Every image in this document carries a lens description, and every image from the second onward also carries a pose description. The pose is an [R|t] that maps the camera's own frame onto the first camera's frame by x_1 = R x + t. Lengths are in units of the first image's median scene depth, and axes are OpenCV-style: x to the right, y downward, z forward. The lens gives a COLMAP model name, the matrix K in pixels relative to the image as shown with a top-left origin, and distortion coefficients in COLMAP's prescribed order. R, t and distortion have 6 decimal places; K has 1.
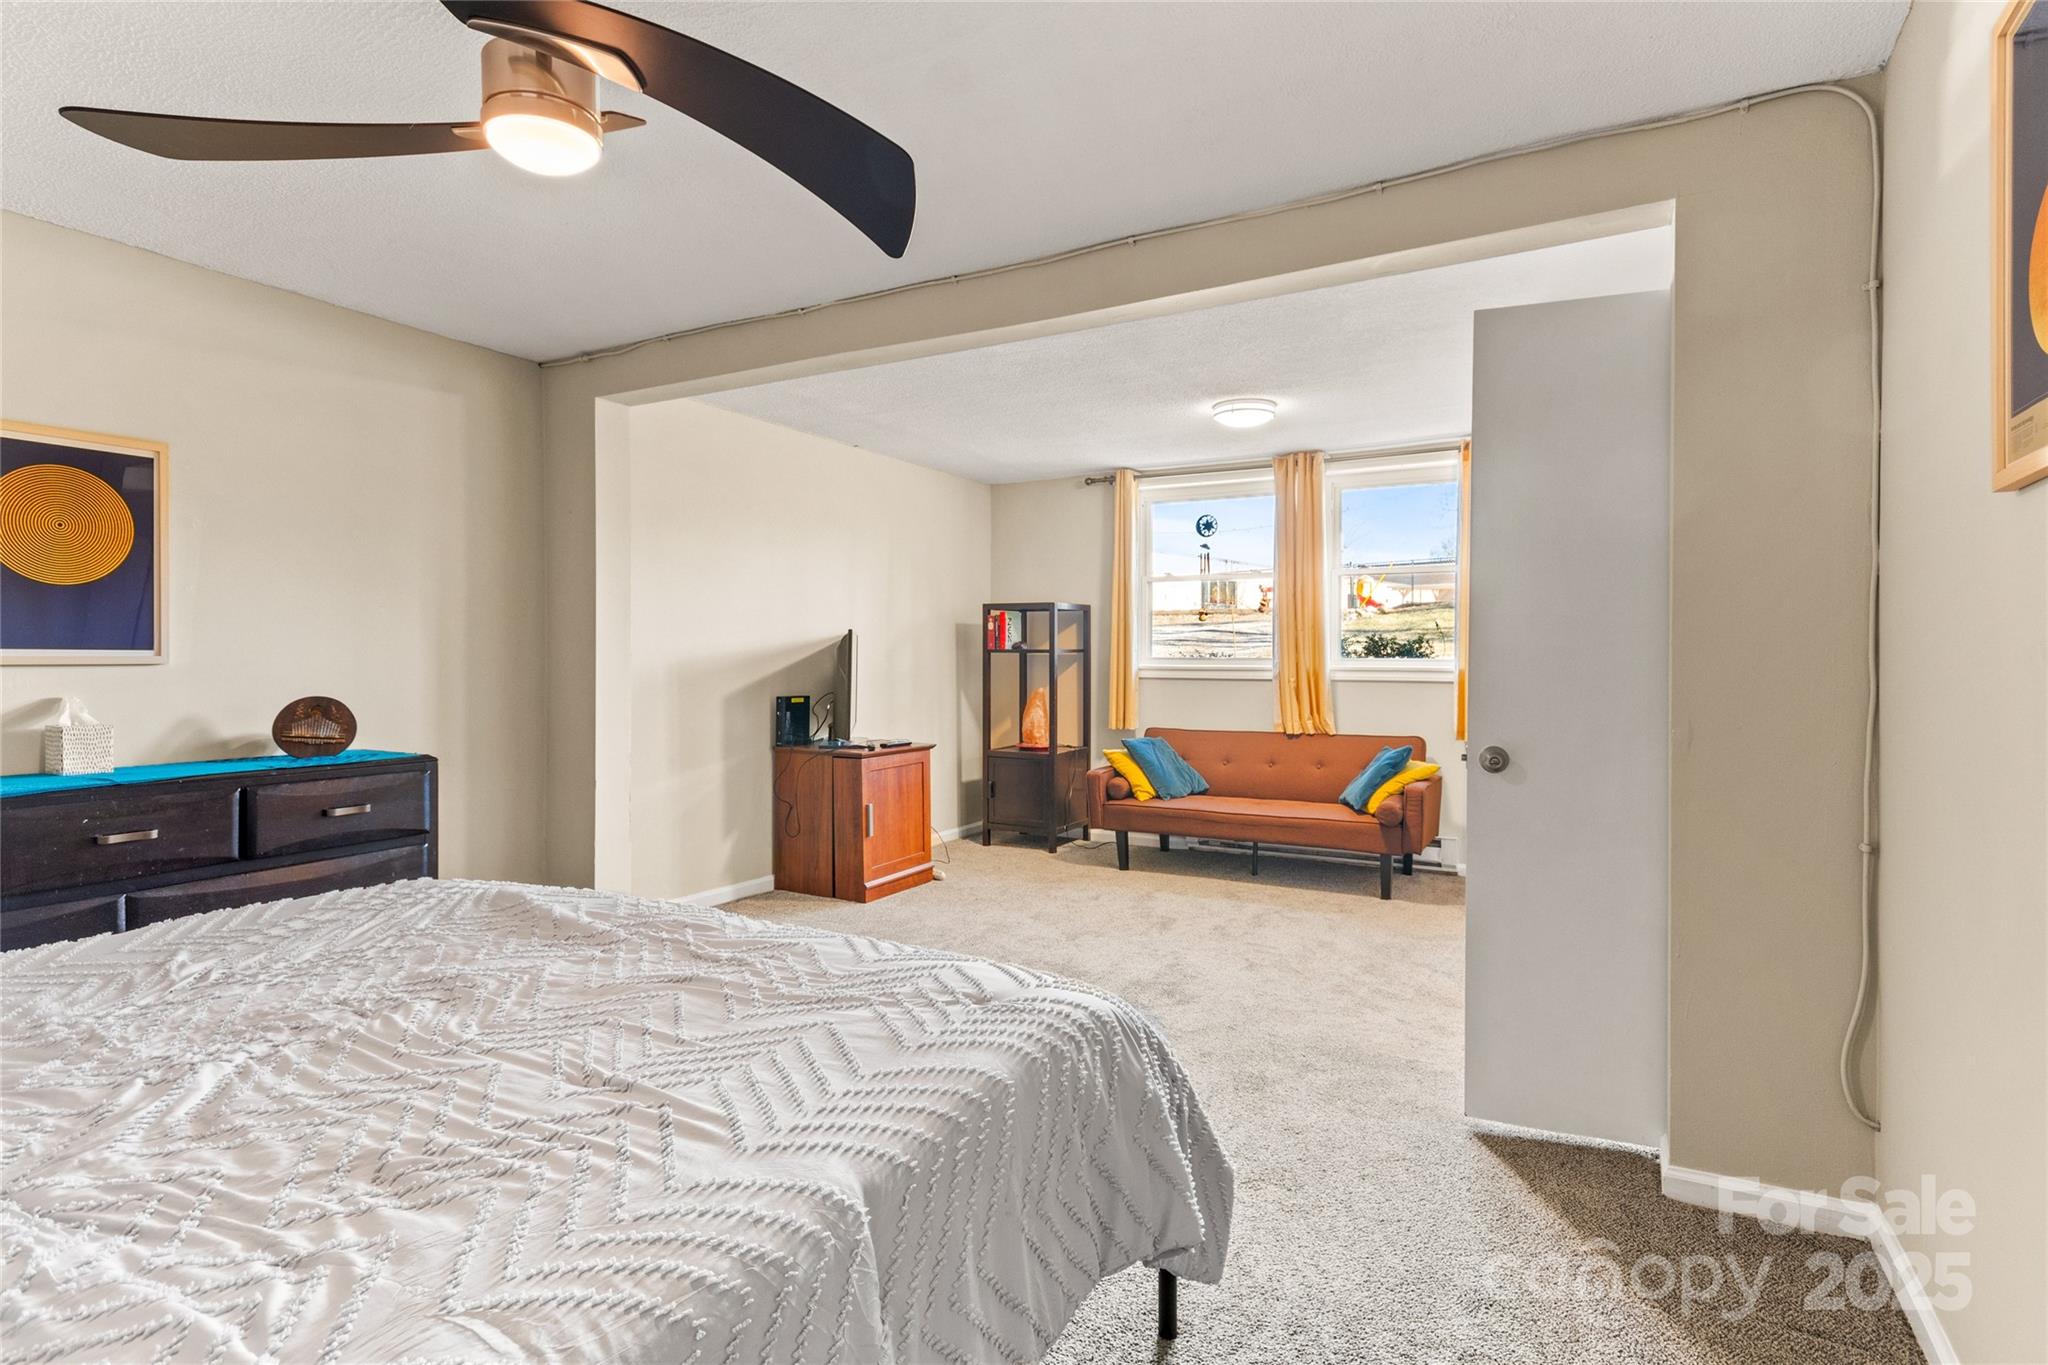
lens RADIAL K [[1057.4, 0, 1033.5], [0, 1057.4, 660.8], [0, 0, 1]] dist [0.015368, -0.000541]
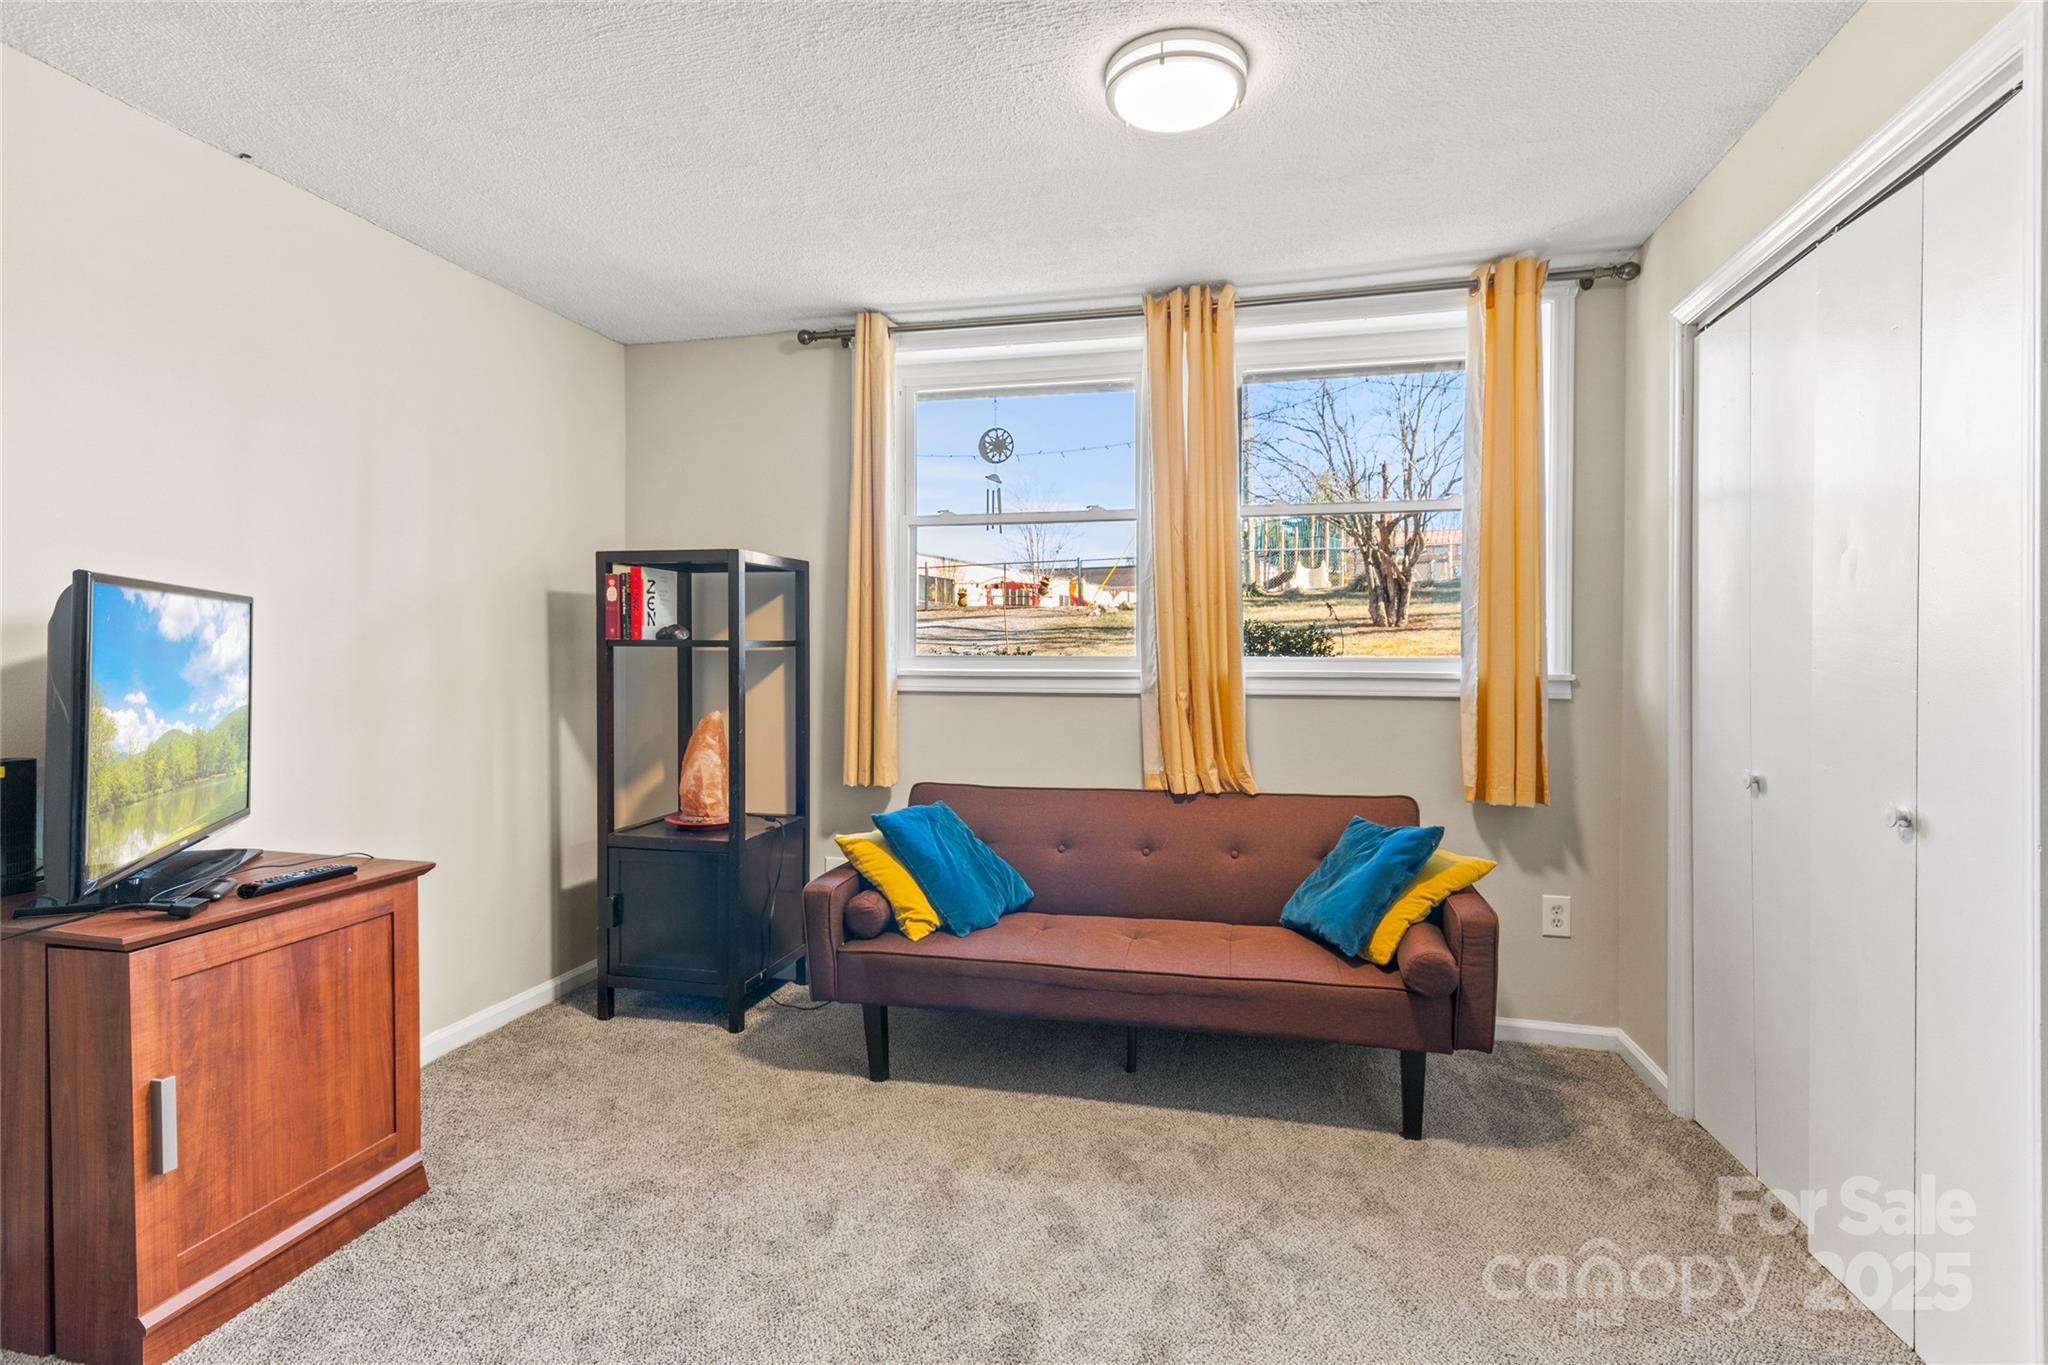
lens RADIAL K [[1057.4, 0, 1033.5], [0, 1057.4, 660.8], [0, 0, 1]] dist [0.015368, -0.000541]
pose [[0.963953, -0.001683, 0.266066, 0.020795], [0.001383, 0.999998, 0.001313, -0.000978], [-0.266067, -0.000898, 0.963954, 0.455051]]
